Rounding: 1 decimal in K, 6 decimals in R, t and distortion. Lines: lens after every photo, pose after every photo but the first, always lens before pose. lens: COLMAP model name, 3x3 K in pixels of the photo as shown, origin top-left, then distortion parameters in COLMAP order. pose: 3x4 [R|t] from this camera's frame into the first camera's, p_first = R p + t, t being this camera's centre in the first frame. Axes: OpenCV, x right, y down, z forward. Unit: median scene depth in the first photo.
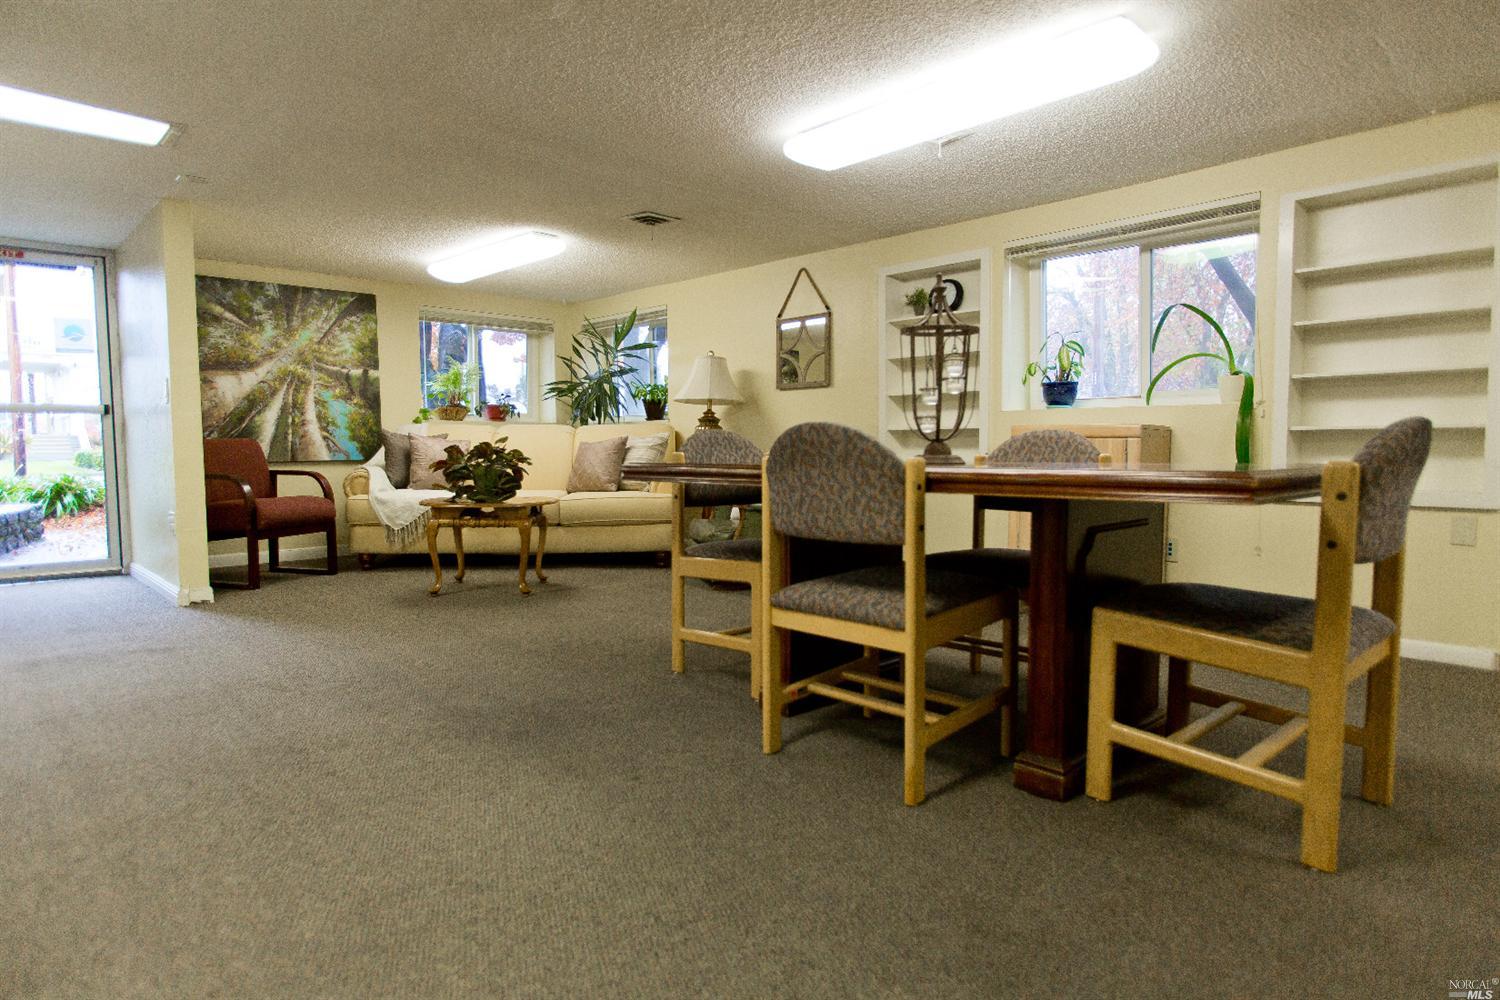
lens RADIAL K [[867.4, 0, 750.0], [0, 867.4, 500.0], [0, 0, 1]] dist [-0.000122, 0.000377]
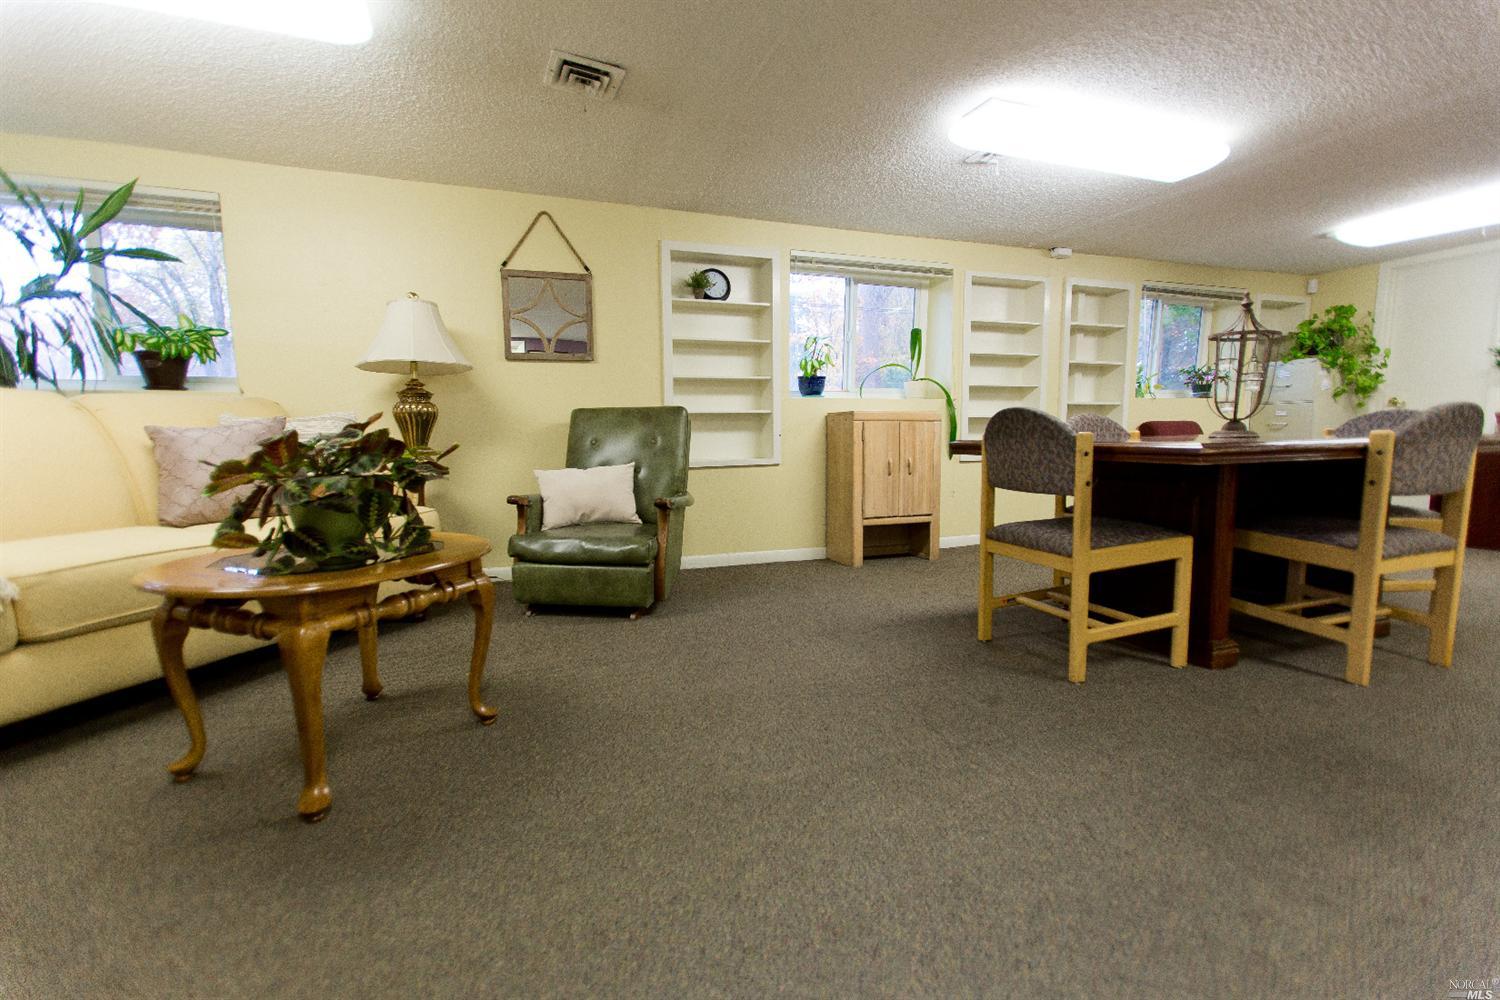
lens RADIAL K [[670.2, 0, 750.0], [0, 670.2, 500.0], [0, 0, 1]] dist [-0.003174, -0.000023]
pose [[0.389170, -0.101539, 0.915553, -0.591278], [0.066905, 0.994397, 0.081845, -0.047874], [-0.918733, 0.029404, 0.393783, 0.745568]]
